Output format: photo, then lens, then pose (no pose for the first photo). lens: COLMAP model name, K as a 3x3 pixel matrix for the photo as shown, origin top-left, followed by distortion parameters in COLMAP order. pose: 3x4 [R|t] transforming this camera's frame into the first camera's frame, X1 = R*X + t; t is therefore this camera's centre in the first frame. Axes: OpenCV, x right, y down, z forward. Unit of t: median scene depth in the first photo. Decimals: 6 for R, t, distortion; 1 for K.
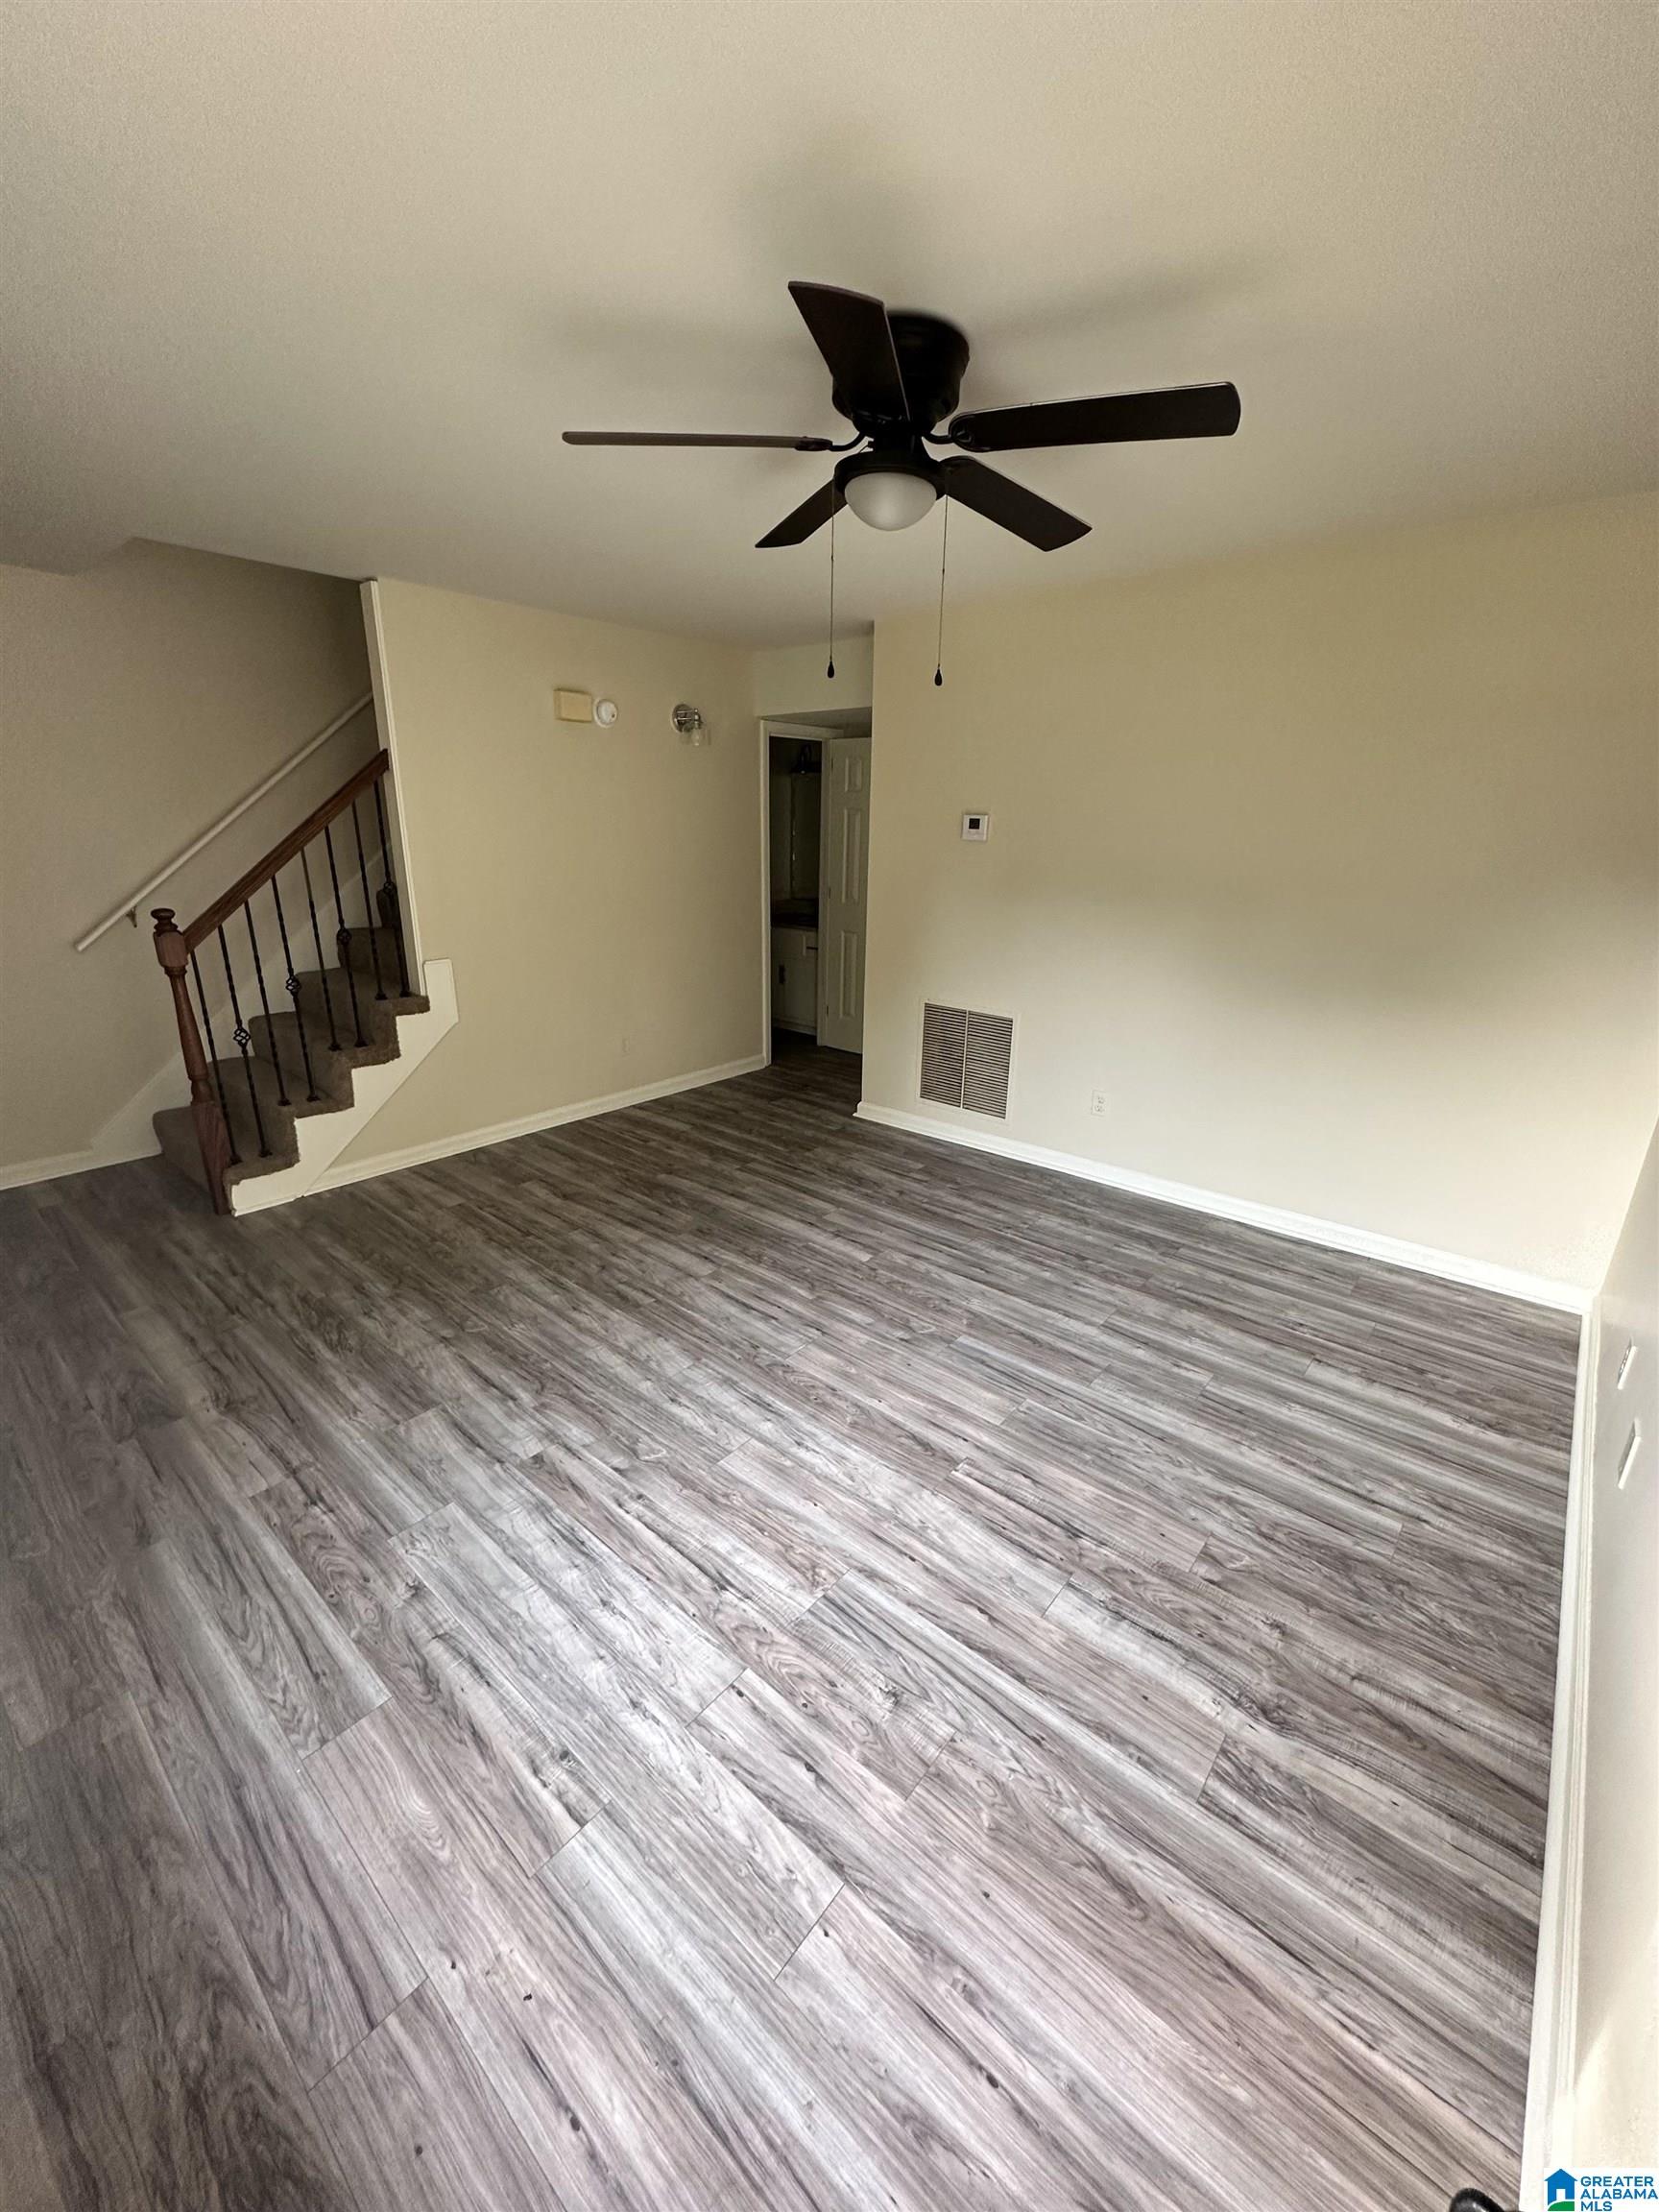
lens RADIAL K [[883.5, 0, 828.8], [0, 883.5, 1106.1], [0, 0, 1]] dist [-0.001920, 0.000305]
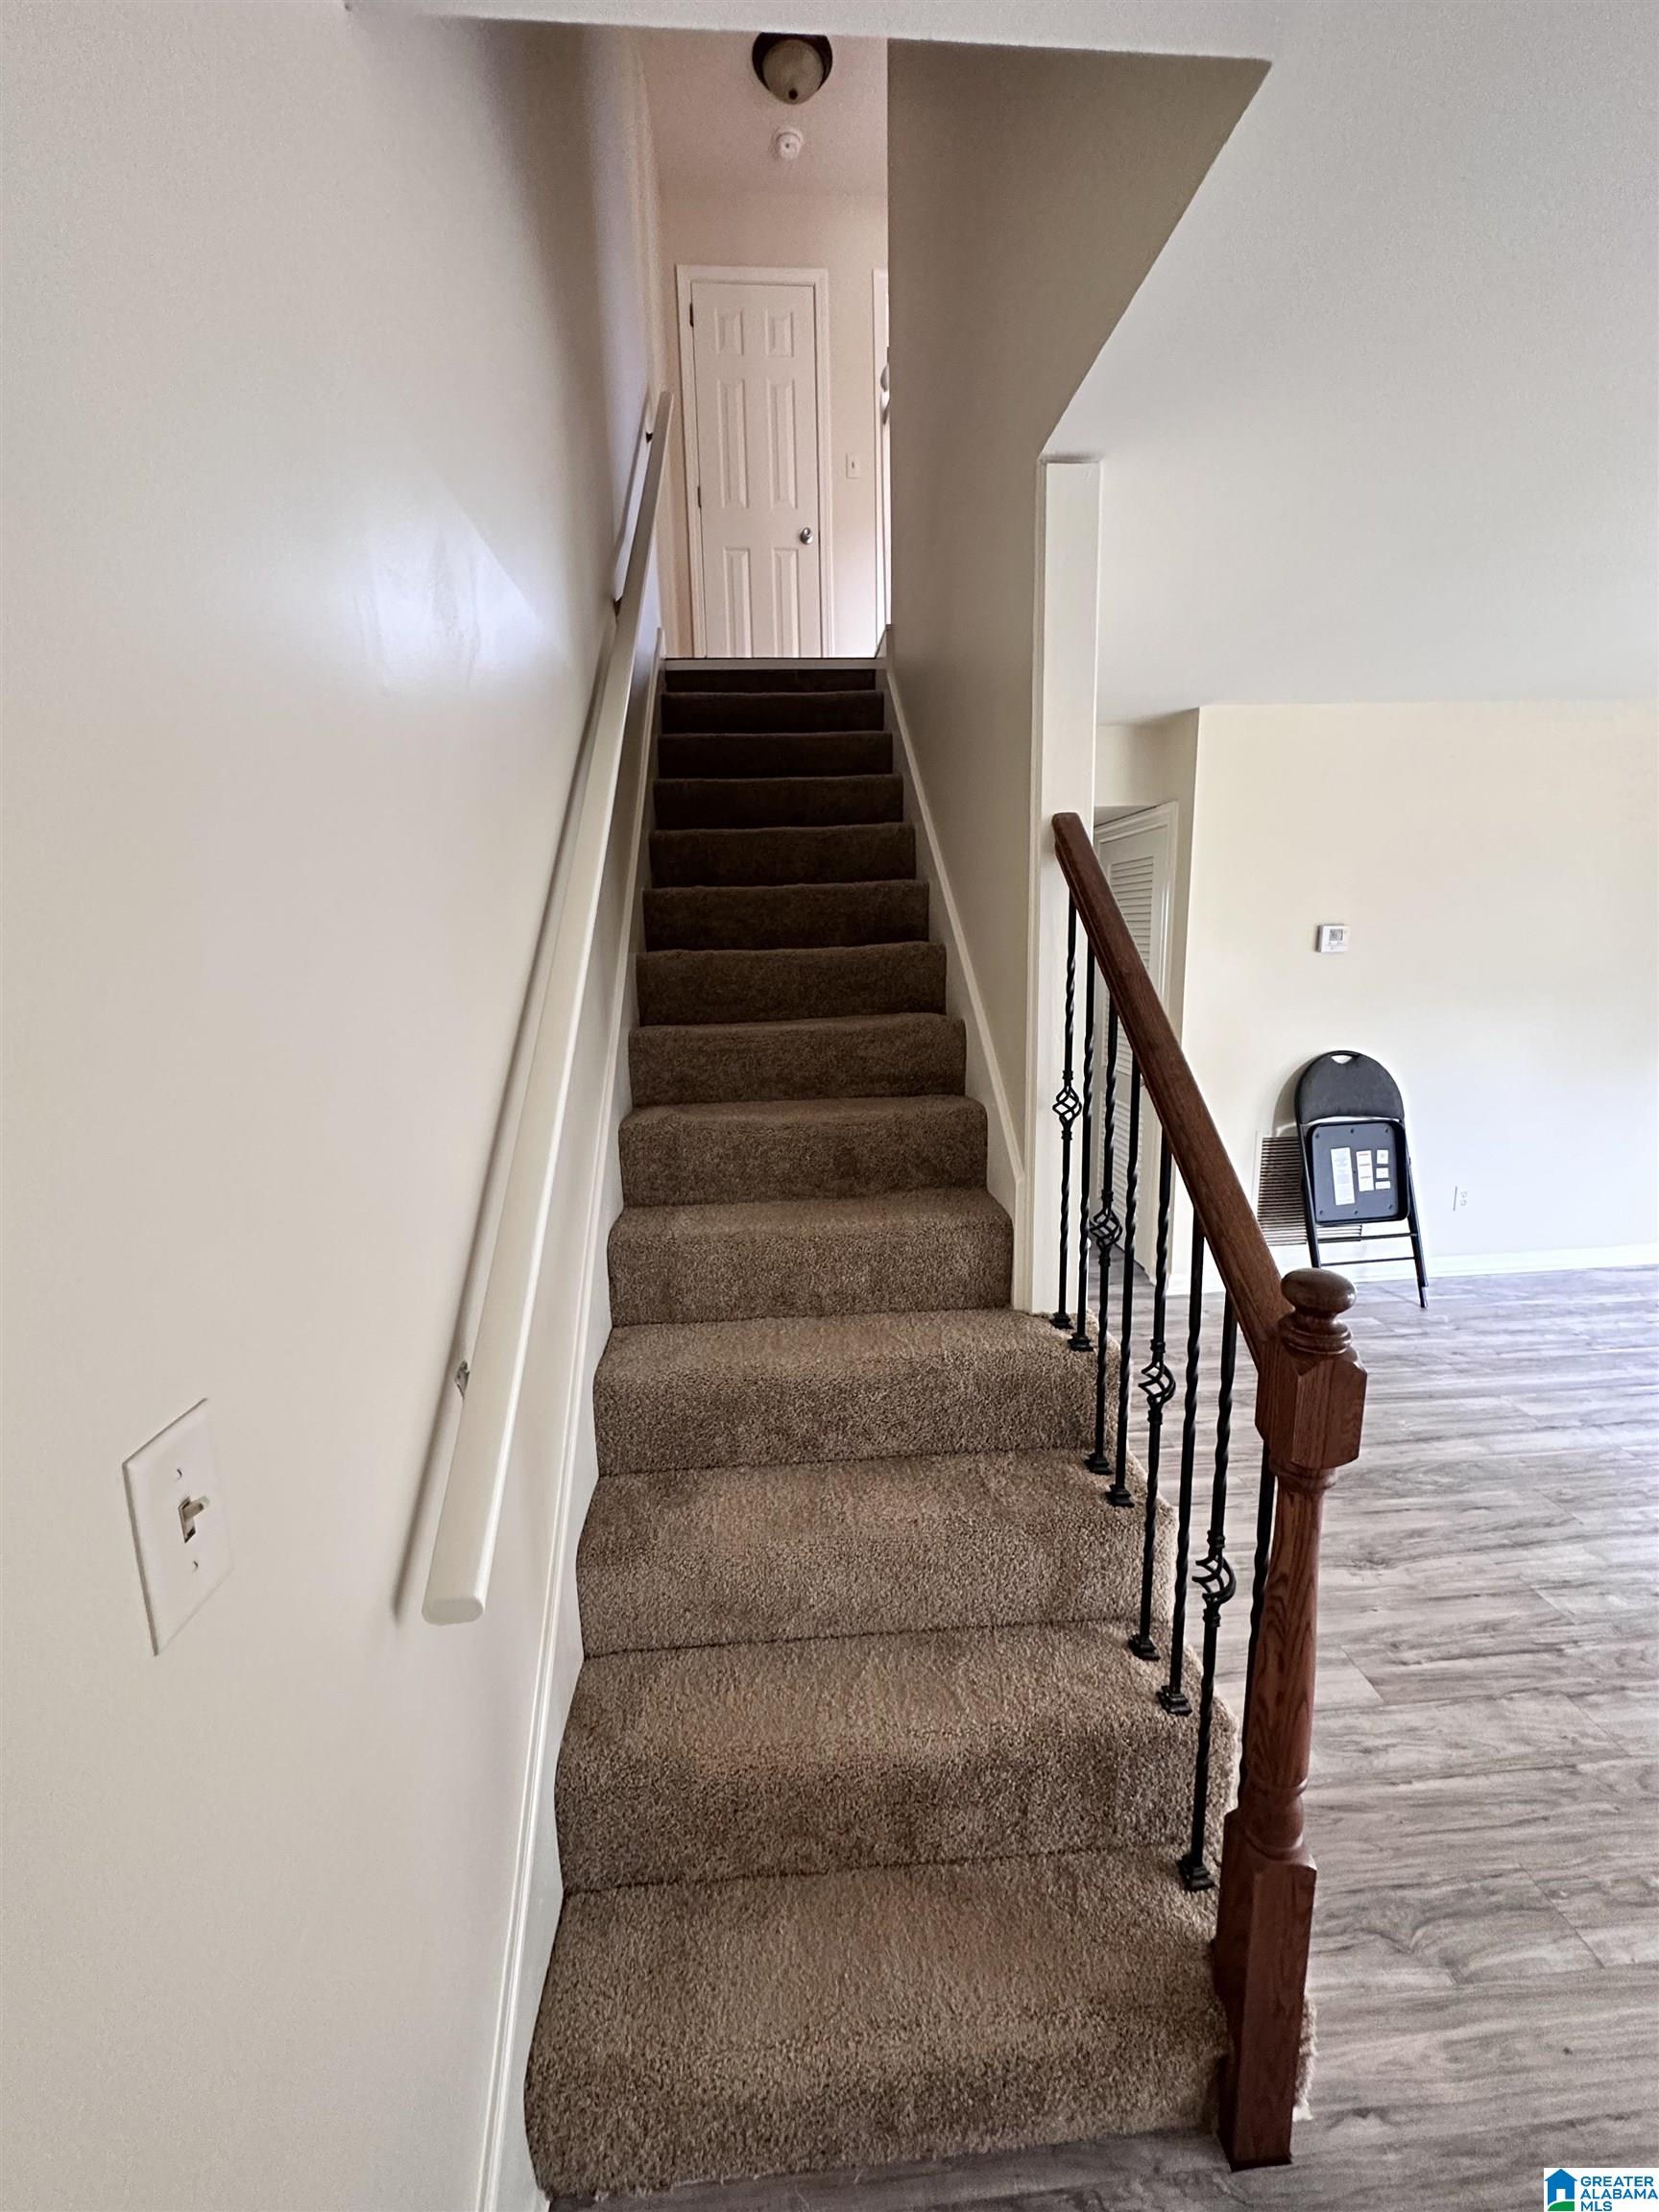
lens RADIAL K [[883.5, 0, 828.2], [0, 883.5, 1107.8], [0, 0, 1]] dist [-0.001920, 0.000305]
pose [[0.707358, -0.165164, 0.687289, -1.268767], [0.255180, 0.966416, -0.030390, -0.369570], [-0.659187, 0.196879, 0.725748, 1.050025]]
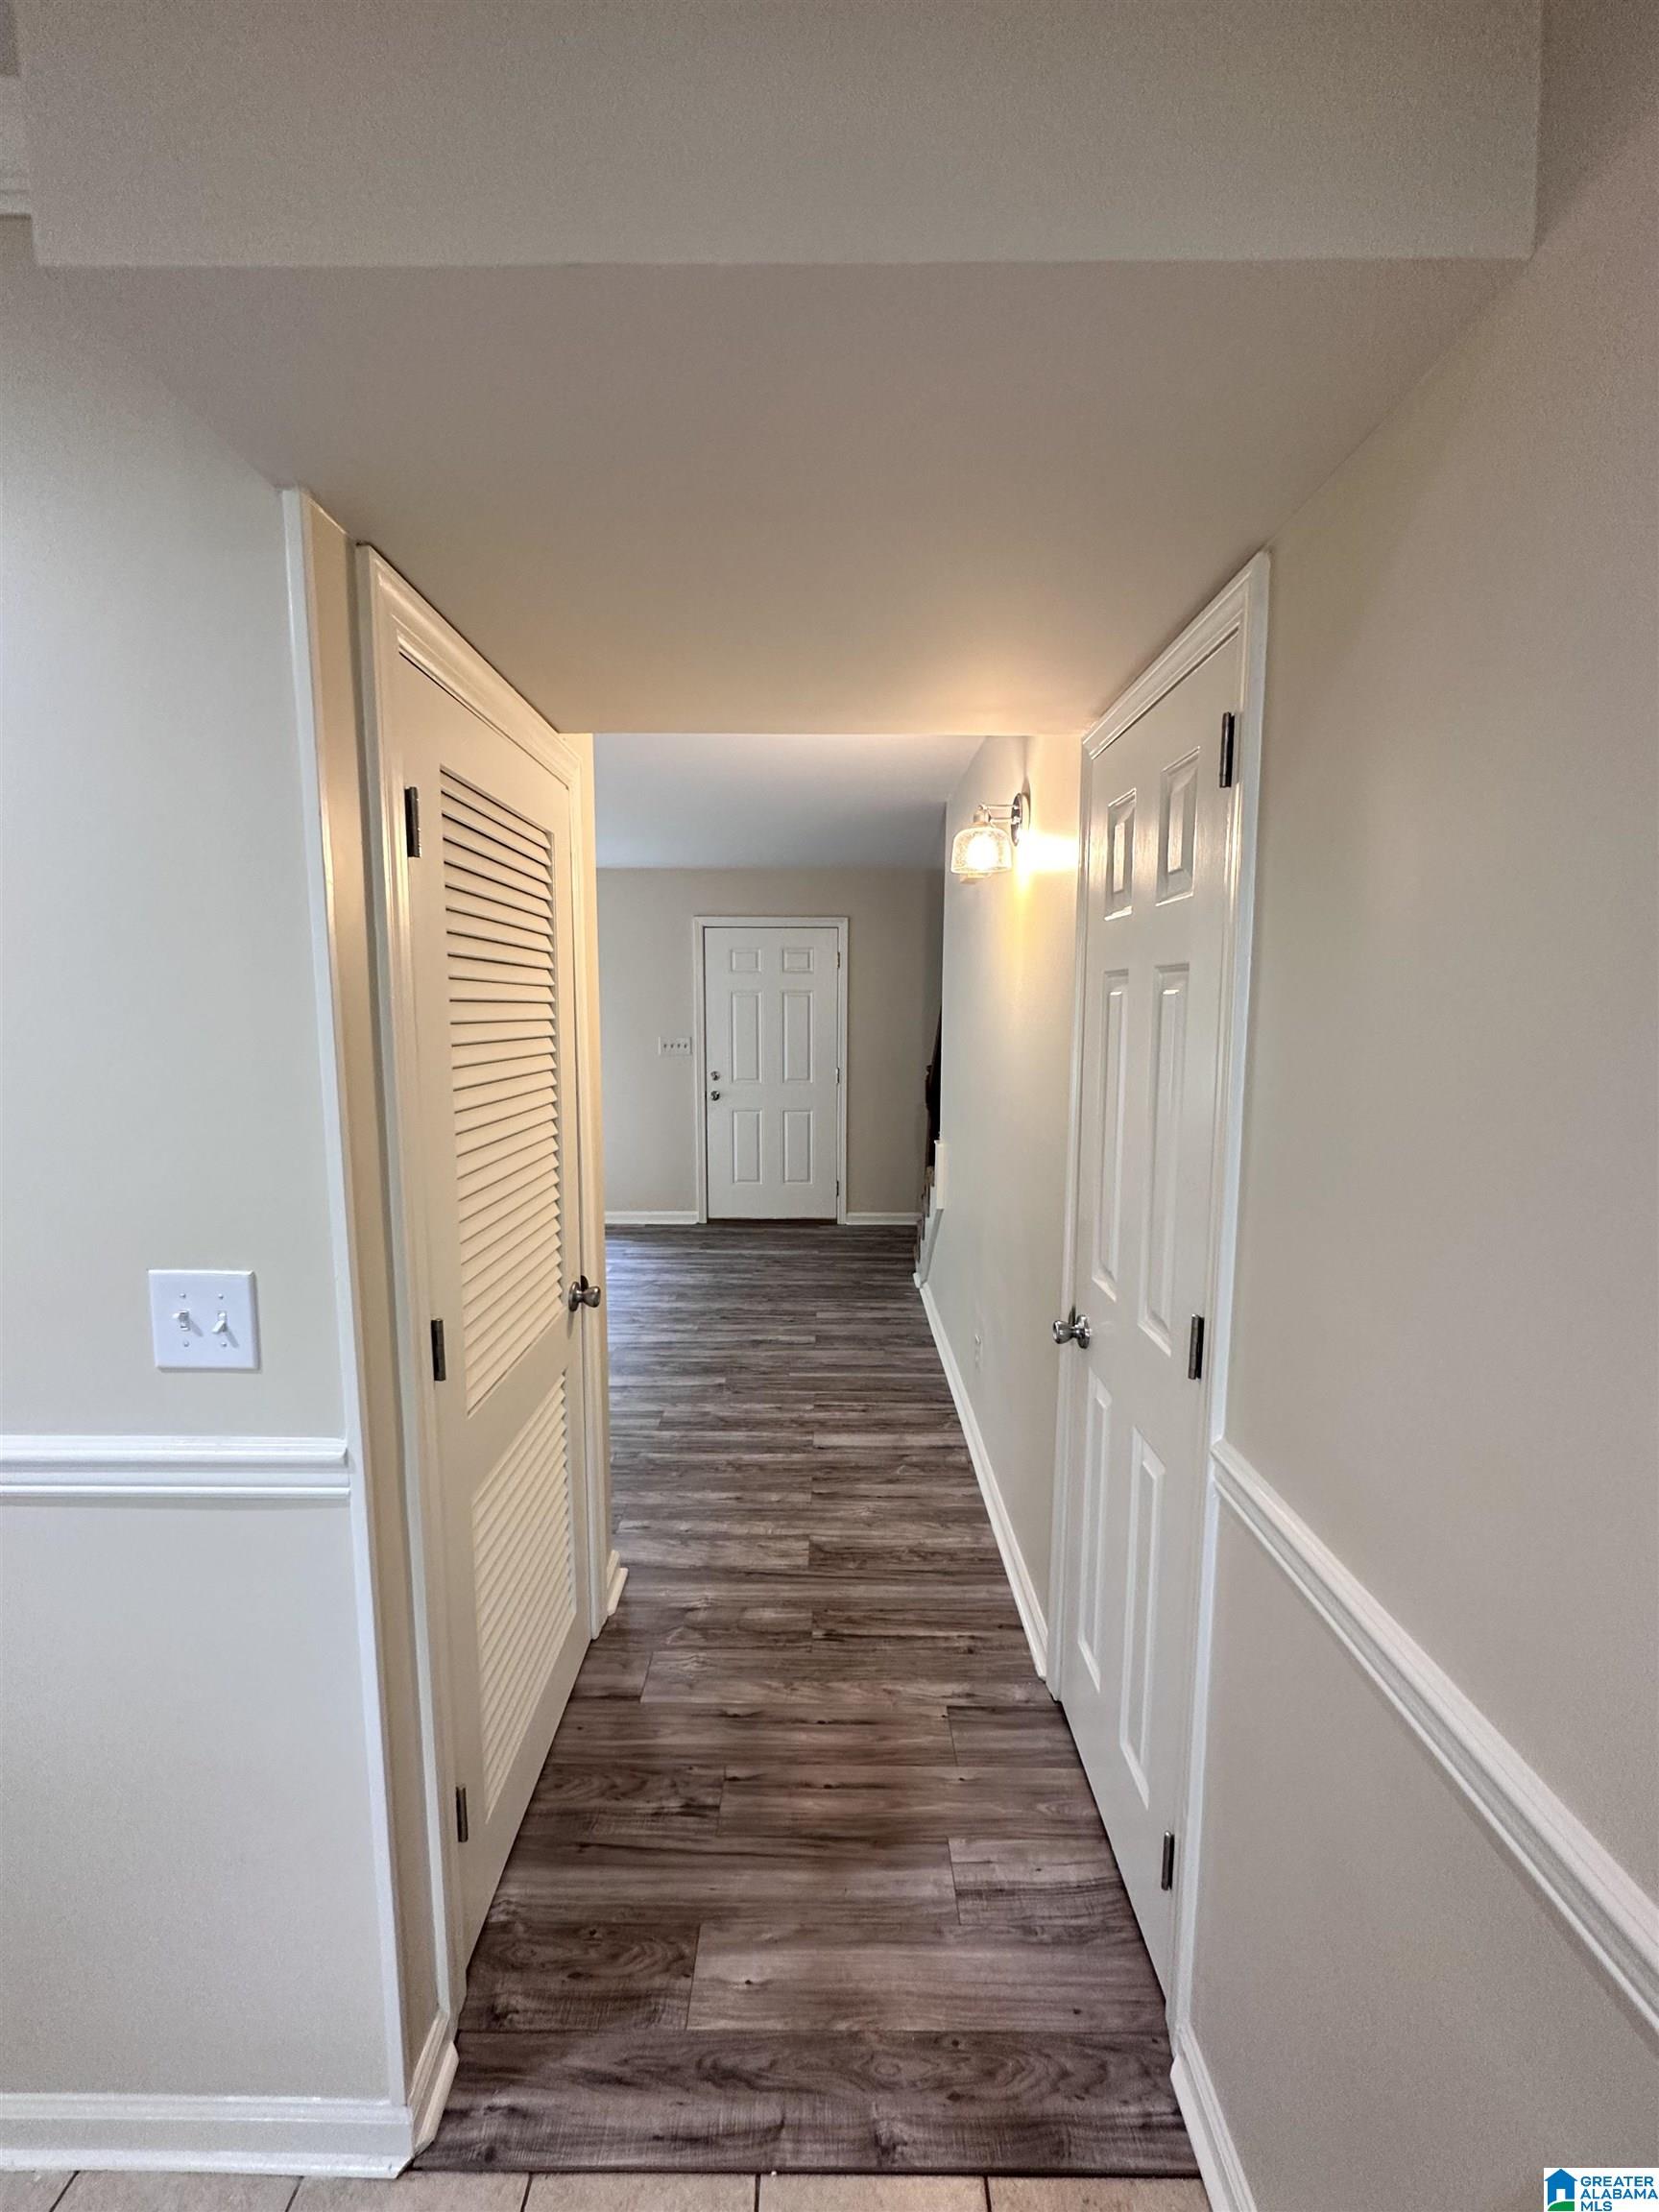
lens RADIAL K [[883.5, 0, 822.7], [0, 883.5, 1096.7], [0, 0, 1]] dist [-0.001920, 0.000305]
pose [[-0.763255, 0.049572, -0.644193, 0.448187], [-0.218039, 0.918798, 0.329042, -0.756736], [0.608194, 0.391602, -0.690469, 2.333394]]
